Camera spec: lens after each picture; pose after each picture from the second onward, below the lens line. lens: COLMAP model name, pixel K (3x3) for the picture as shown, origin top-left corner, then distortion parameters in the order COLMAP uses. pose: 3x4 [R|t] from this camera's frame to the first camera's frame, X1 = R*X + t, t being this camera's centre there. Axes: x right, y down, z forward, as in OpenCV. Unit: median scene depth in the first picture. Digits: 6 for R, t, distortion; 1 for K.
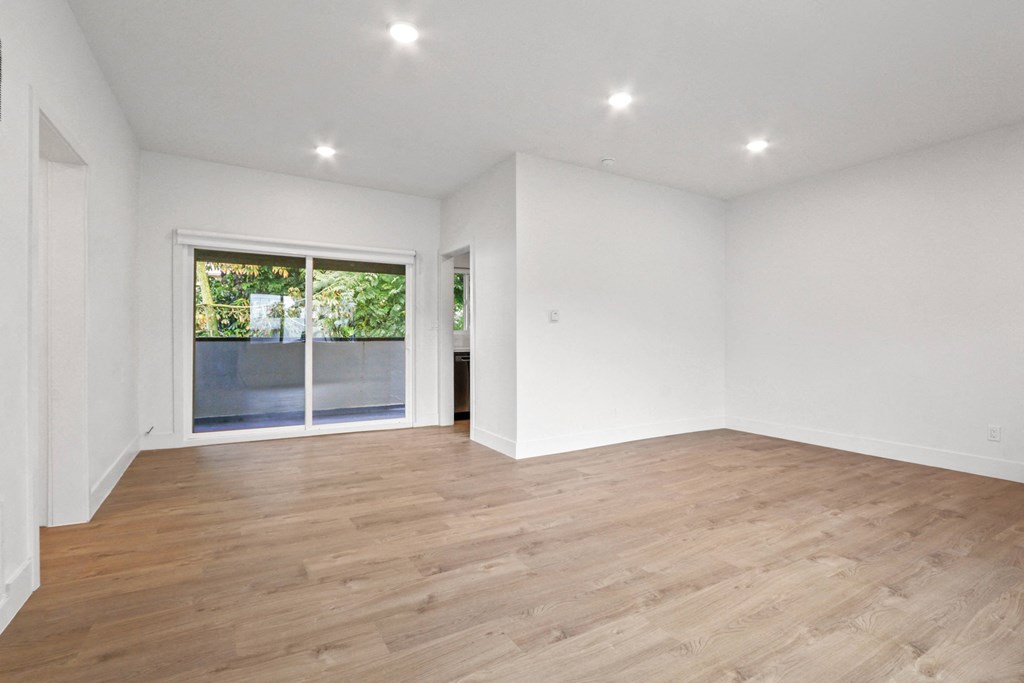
lens RADIAL K [[488.6, 0, 507.1], [0, 488.6, 337.3], [0, 0, 1]] dist [-0.006226, -0.000209]
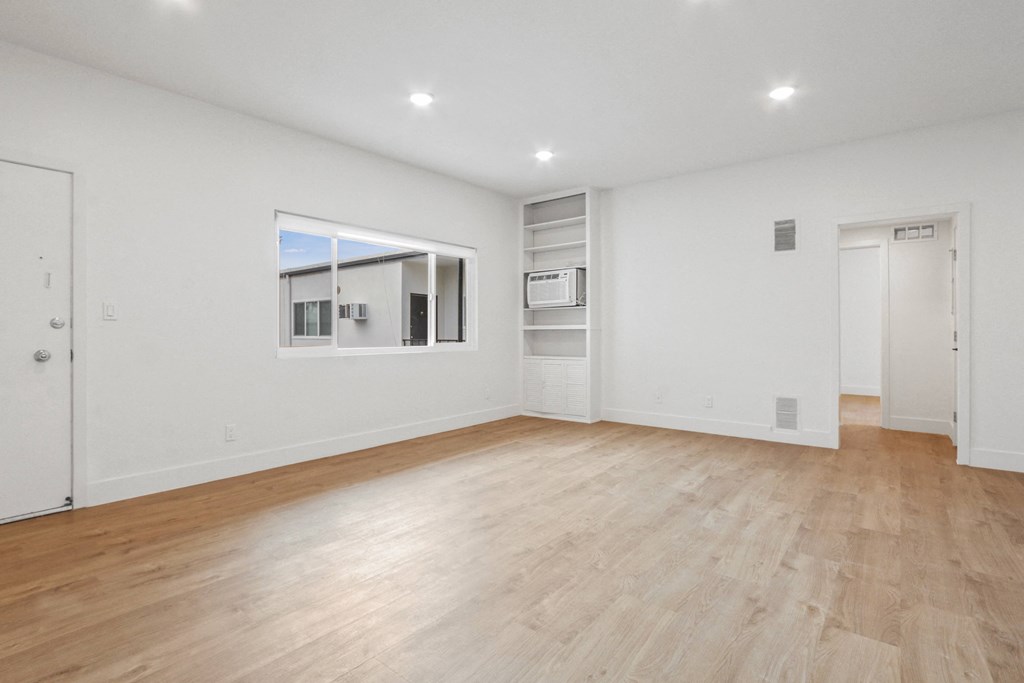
lens RADIAL K [[493.1, 0, 508.9], [0, 493.1, 332.0], [0, 0, 1]] dist [-0.017562, 0.001757]
pose [[-0.927572, -0.005253, -0.373606, 0.712117], [-0.006681, 0.999974, 0.002529, 0.000460], [0.373583, 0.004842, -0.927584, 1.482072]]
